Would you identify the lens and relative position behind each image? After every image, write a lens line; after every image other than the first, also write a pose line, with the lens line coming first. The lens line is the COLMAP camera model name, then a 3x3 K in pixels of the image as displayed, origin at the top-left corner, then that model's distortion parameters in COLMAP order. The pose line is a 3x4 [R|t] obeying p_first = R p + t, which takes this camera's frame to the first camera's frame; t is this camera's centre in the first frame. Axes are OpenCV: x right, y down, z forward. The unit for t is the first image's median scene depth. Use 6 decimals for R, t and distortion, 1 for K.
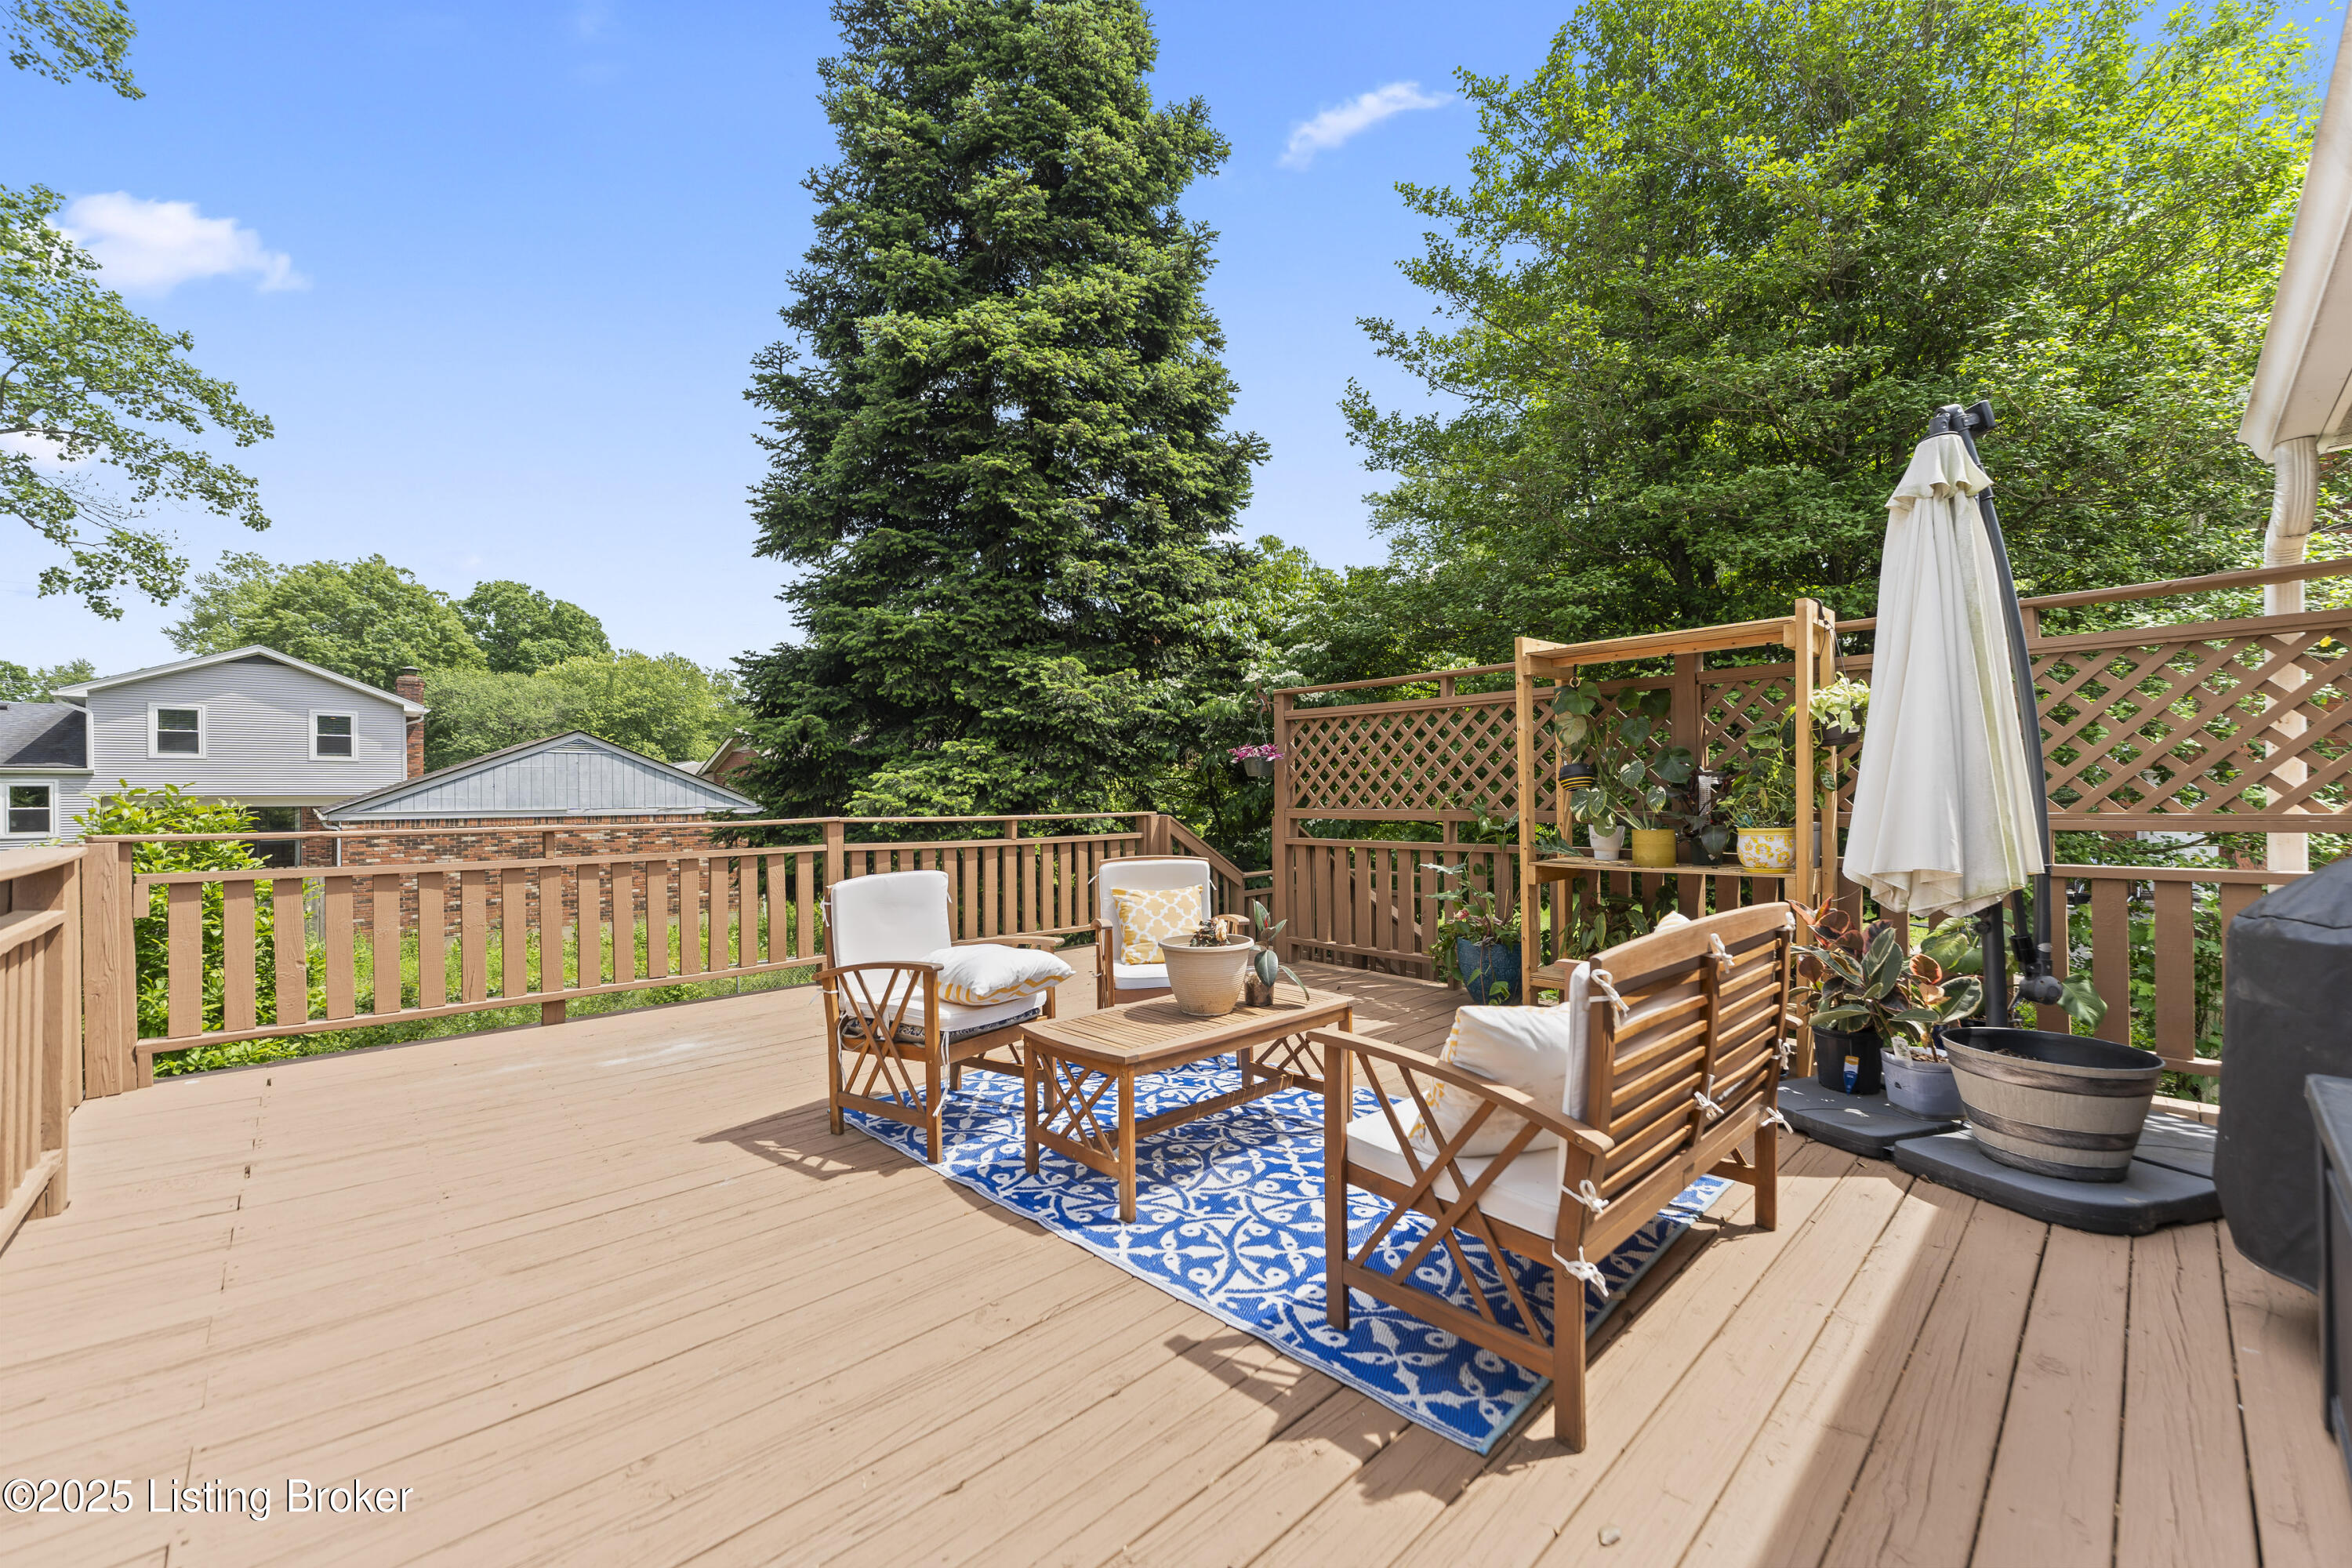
lens RADIAL K [[932.2, 0, 1180.0], [0, 932.2, 788.9], [0, 0, 1]] dist [-0.001289, 0.001168]
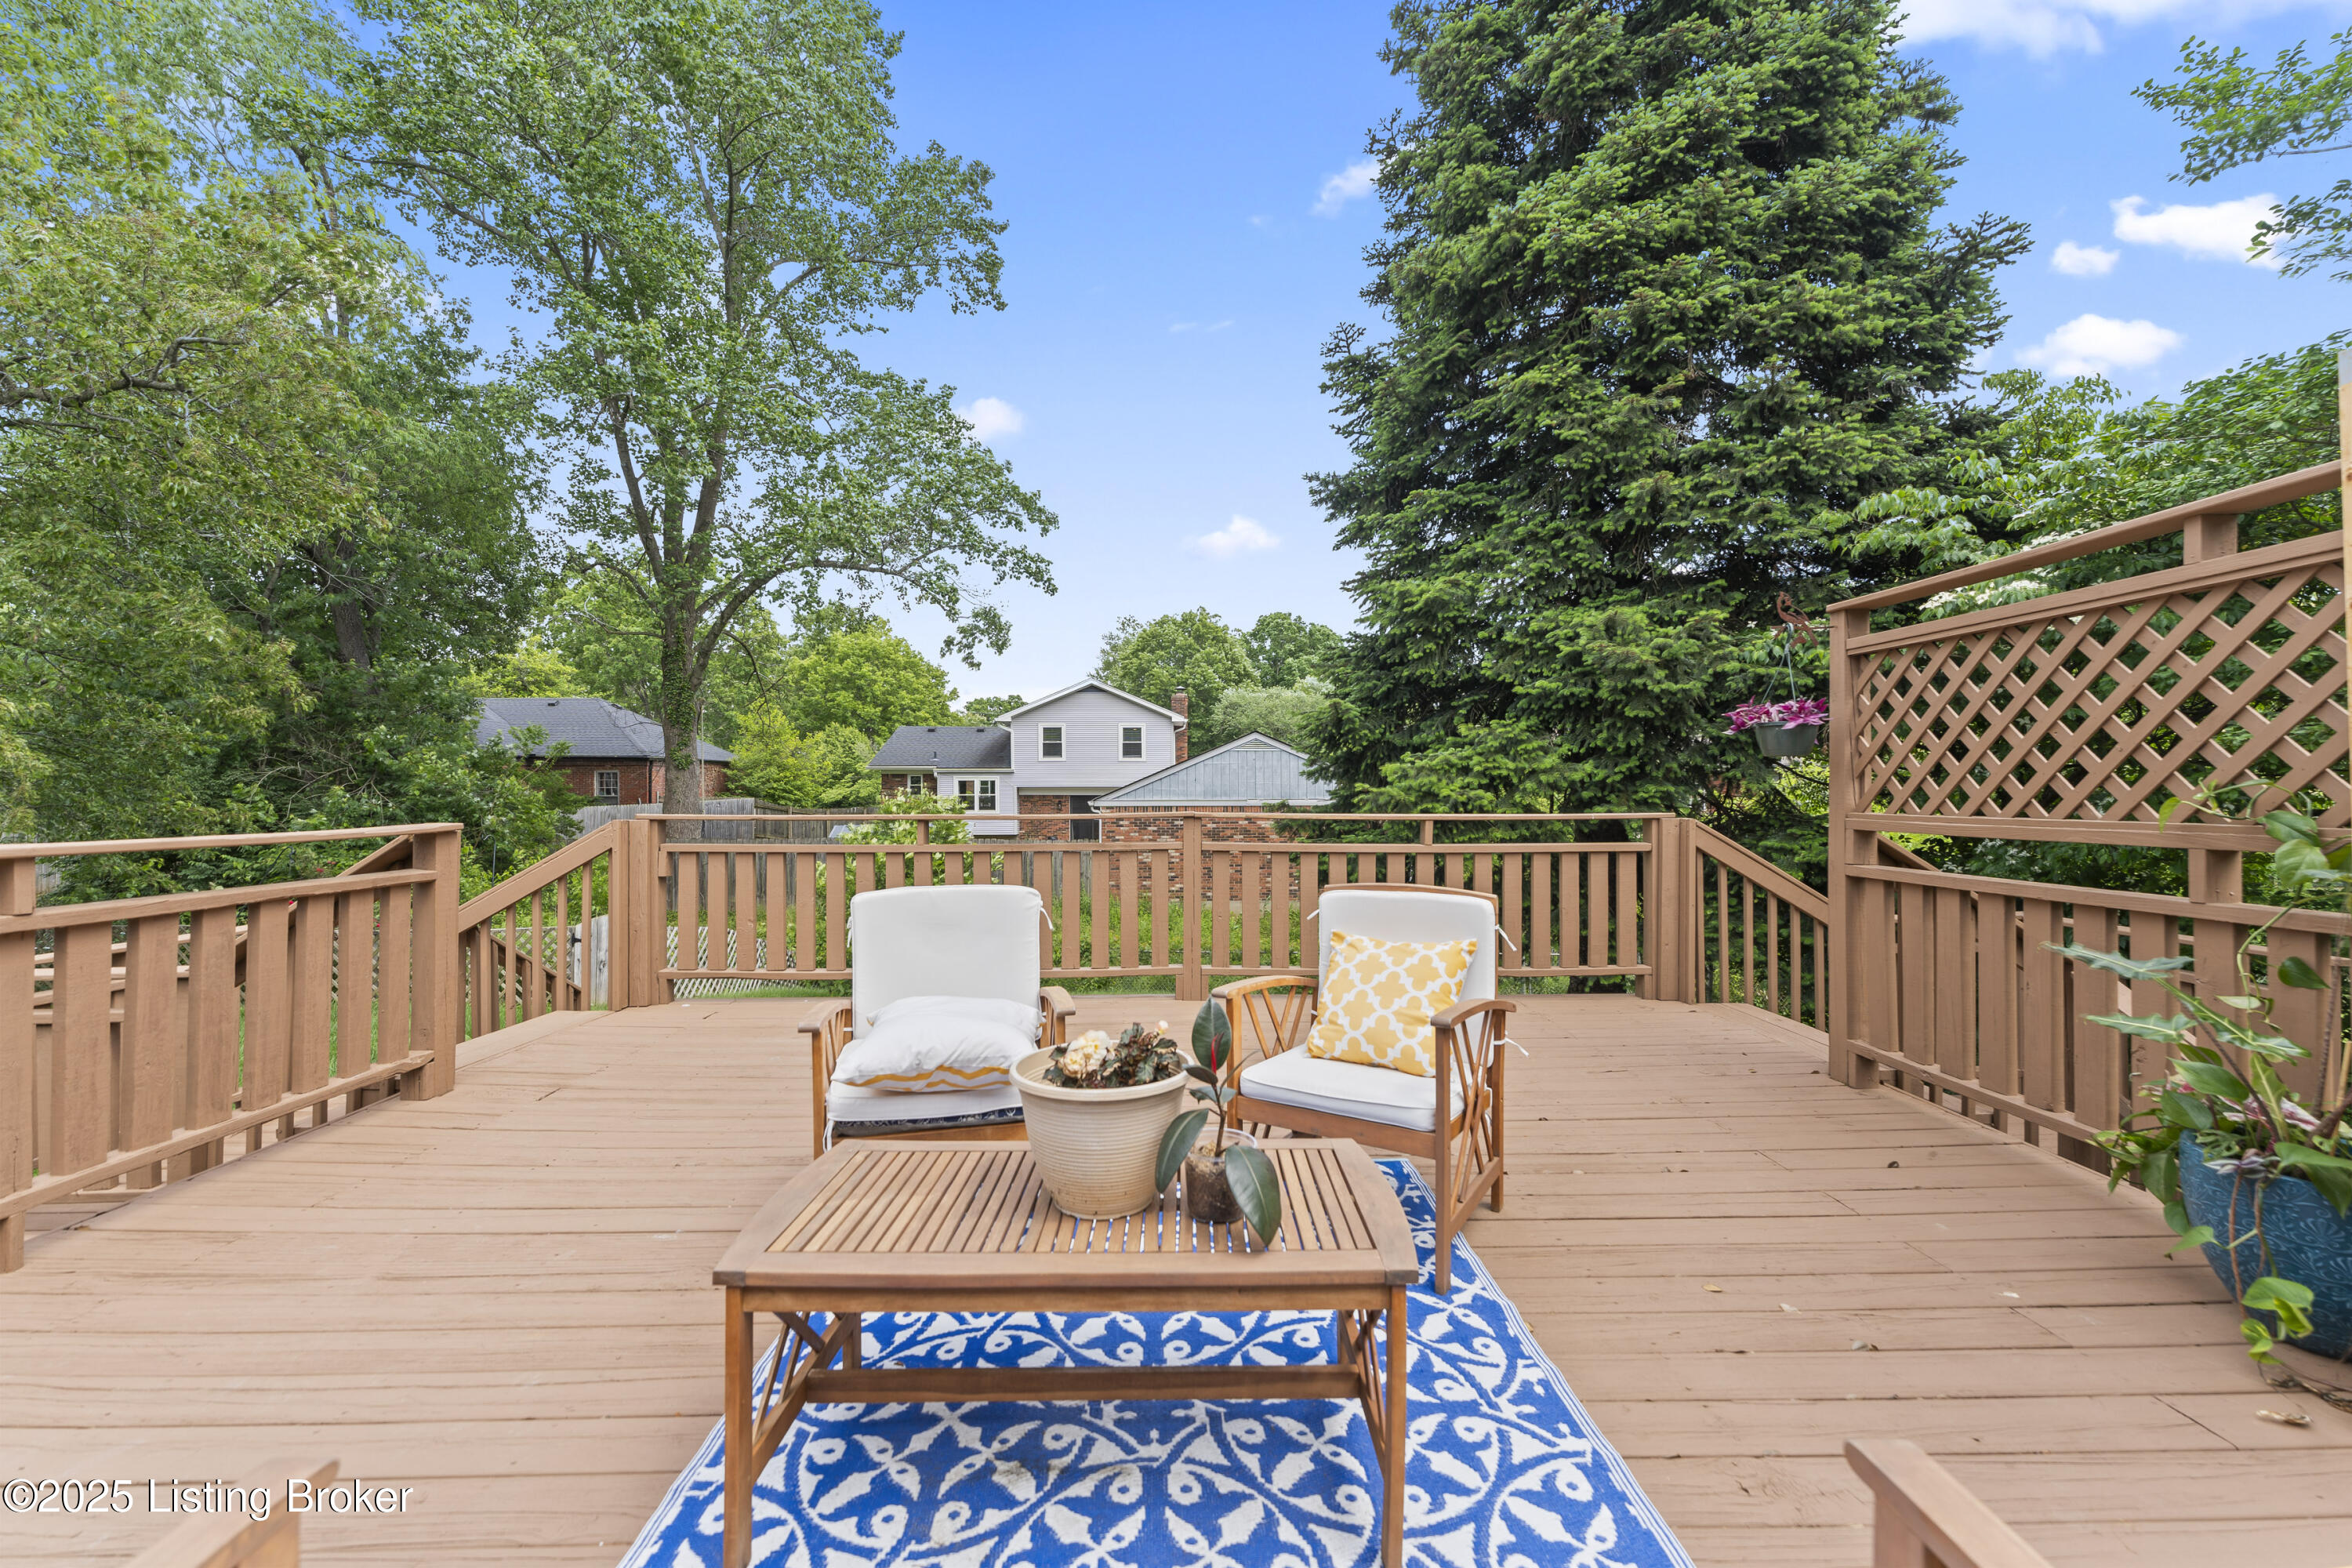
lens RADIAL K [[932.2, 0, 1172.6], [0, 932.2, 787.4], [0, 0, 1]] dist [-0.001289, 0.001168]
pose [[0.734909, 0.002427, -0.678161, 0.101459], [0.001458, 0.999986, 0.005159, 0.000964], [0.678164, -0.004780, 0.734895, 0.158222]]
